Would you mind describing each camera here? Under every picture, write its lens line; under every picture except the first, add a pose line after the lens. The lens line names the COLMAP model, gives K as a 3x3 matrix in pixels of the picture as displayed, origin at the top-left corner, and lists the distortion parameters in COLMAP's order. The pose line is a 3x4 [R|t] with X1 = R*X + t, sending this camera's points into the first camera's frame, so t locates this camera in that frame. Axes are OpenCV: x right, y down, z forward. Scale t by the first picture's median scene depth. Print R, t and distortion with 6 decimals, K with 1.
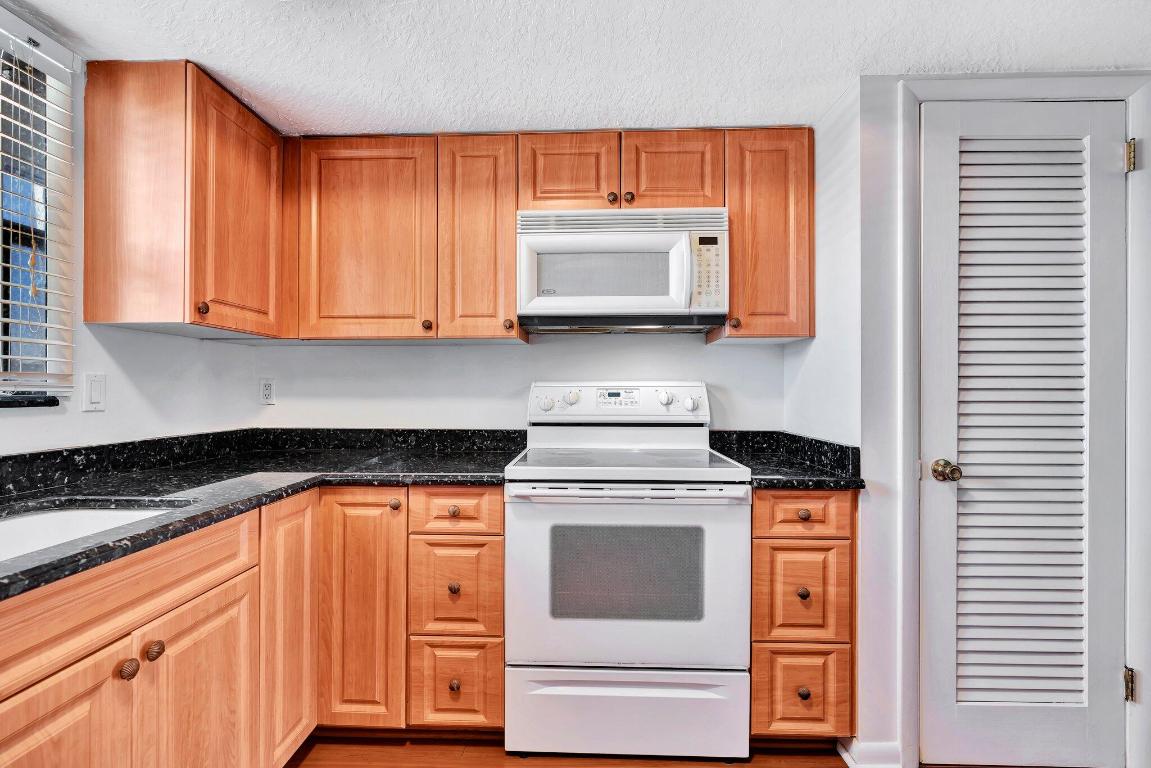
lens RADIAL K [[522.8, 0, 575.5], [0, 522.8, 384.0], [0, 0, 1]] dist [0.000765, 0.000097]
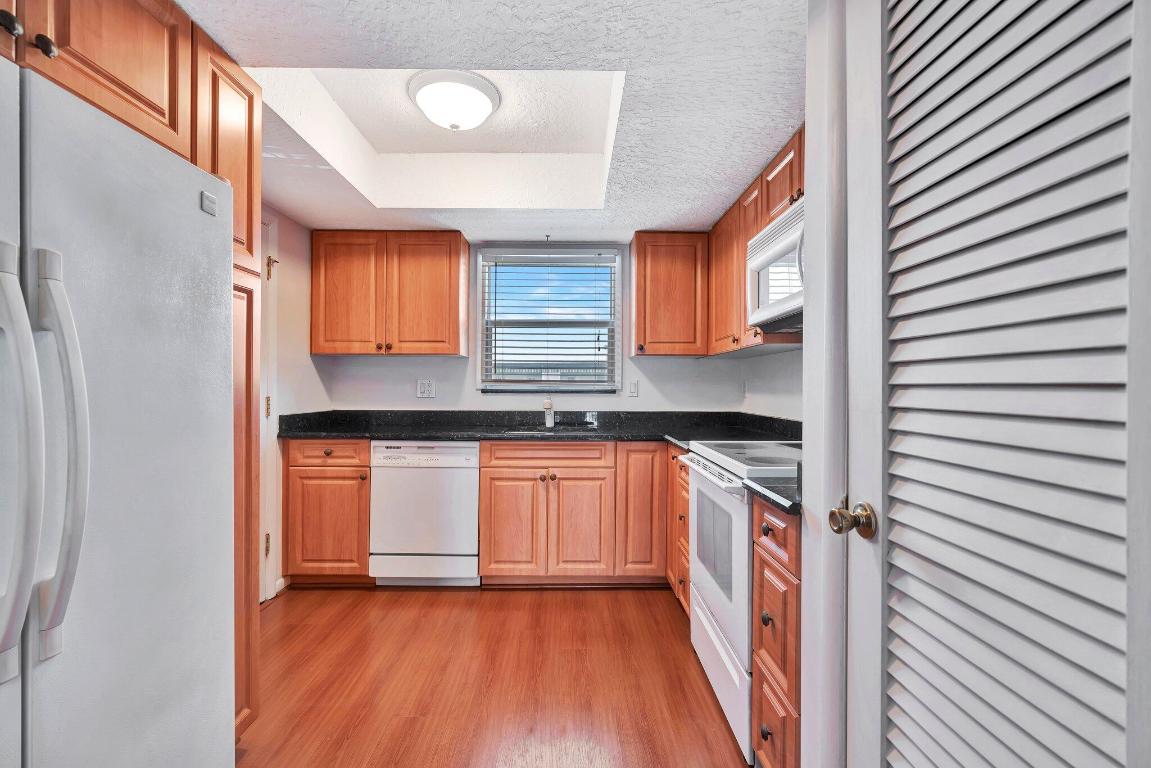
lens RADIAL K [[522.8, 0, 575.5], [0, 522.8, 384.0], [0, 0, 1]] dist [0.000765, 0.000097]
pose [[0.028949, -0.005811, -0.999564, 1.170766], [0.008236, 0.999951, -0.005575, 0.007482], [0.999547, -0.008071, 0.028995, 0.591316]]
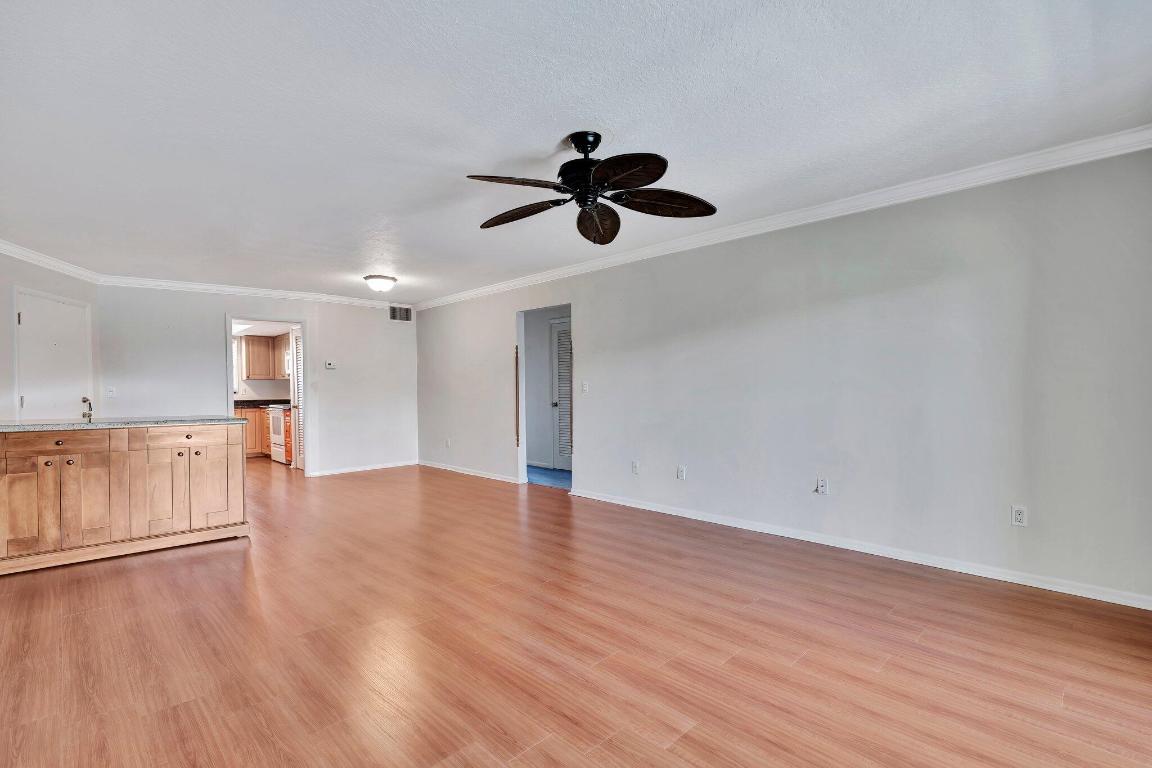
lens RADIAL K [[523.2, 0, 576.0], [0, 523.2, 384.0], [0, 0, 1]] dist [0.000765, 0.000097]
pose [[0.721420, -0.008020, -0.692451, 5.098170], [0.014358, 0.999891, 0.003379, -0.031779], [0.692349, -0.012380, 0.721457, -0.563615]]
